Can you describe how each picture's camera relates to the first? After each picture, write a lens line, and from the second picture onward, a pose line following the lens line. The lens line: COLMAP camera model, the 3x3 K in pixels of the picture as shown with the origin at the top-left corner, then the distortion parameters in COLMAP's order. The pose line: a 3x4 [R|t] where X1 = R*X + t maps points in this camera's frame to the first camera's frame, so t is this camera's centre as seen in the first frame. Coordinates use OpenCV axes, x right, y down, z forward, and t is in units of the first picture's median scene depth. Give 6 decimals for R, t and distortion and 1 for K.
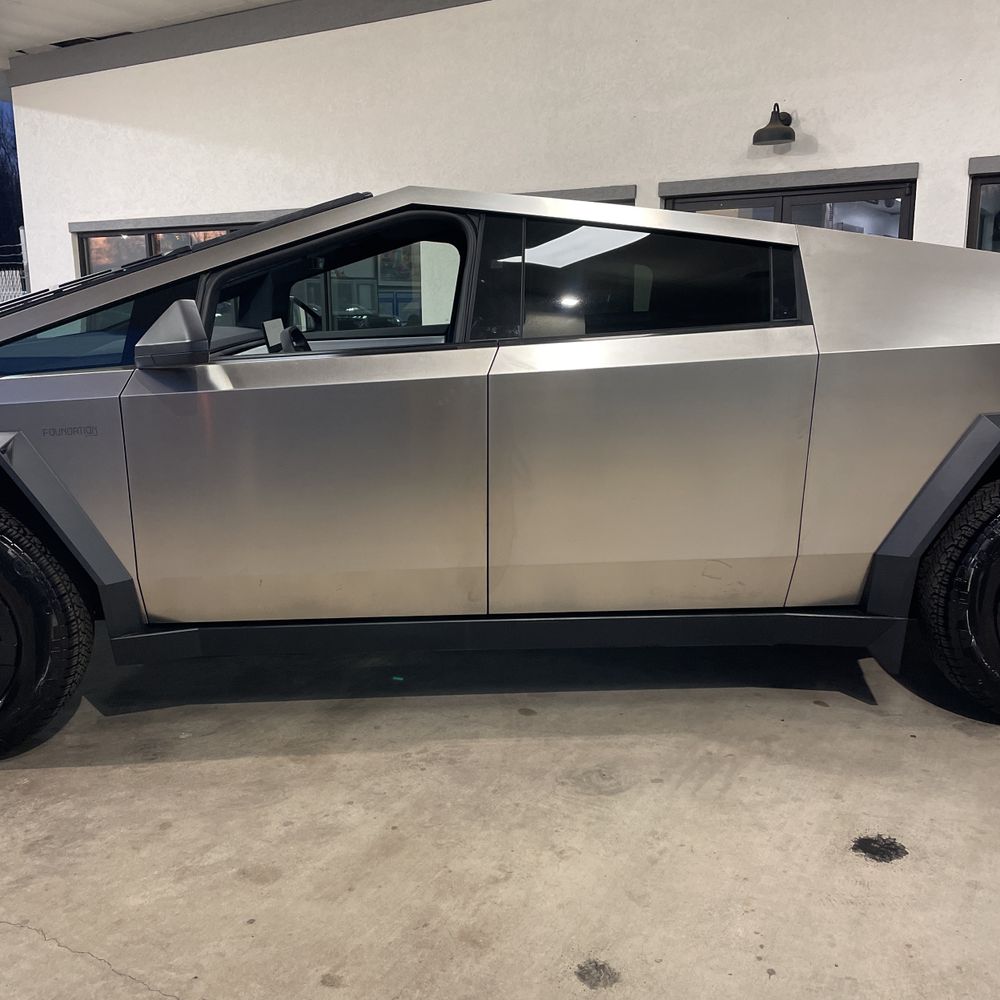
lens RADIAL K [[995.0, 0, 490.0], [0, 995.0, 497.2], [0, 0, 1]] dist [0.089535, -0.130282]
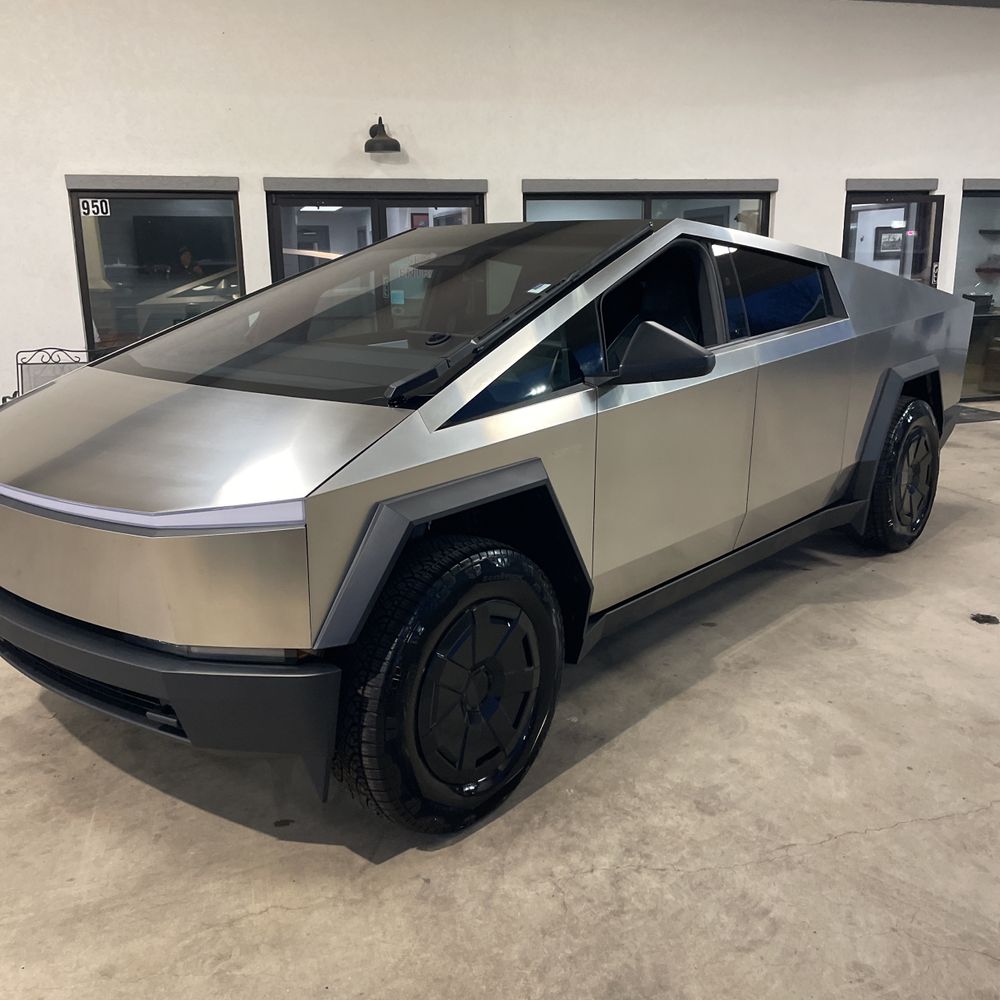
lens RADIAL K [[995.0, 0, 490.0], [0, 995.0, 497.2], [0, 0, 1]] dist [0.089535, -0.130282]
pose [[0.687475, -0.167727, 0.706574, -1.136760], [0.148207, 0.984890, 0.089593, -0.116297], [-0.710924, 0.043126, 0.701945, 0.303366]]
